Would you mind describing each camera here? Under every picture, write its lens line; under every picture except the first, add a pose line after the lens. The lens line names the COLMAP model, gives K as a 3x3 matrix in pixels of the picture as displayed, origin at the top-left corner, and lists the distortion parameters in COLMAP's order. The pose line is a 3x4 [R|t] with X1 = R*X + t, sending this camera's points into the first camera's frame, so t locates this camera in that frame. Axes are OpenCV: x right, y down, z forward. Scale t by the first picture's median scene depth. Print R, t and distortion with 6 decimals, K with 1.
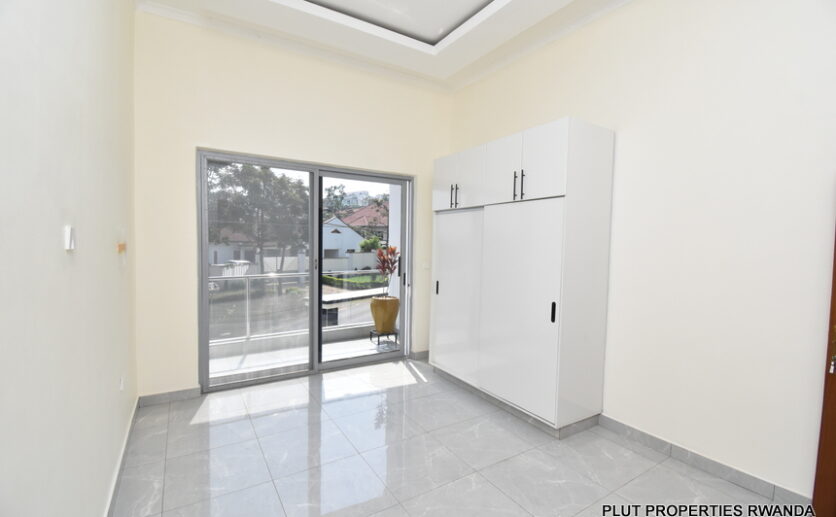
lens RADIAL K [[368.3, 0, 412.6], [0, 368.3, 258.5], [0, 0, 1]] dist [0.001562, -0.023006]
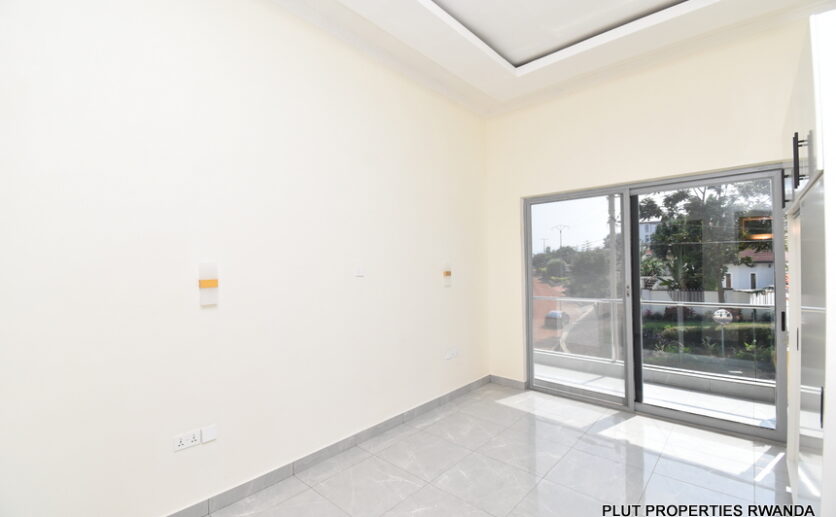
lens RADIAL K [[368.3, 0, 412.6], [0, 368.3, 258.5], [0, 0, 1]] dist [0.001562, -0.023006]
pose [[0.254453, -0.033027, -0.966521, 0.485866], [-0.024787, 0.998866, -0.040658, -0.014868], [0.966767, 0.034303, 0.253346, 0.241785]]
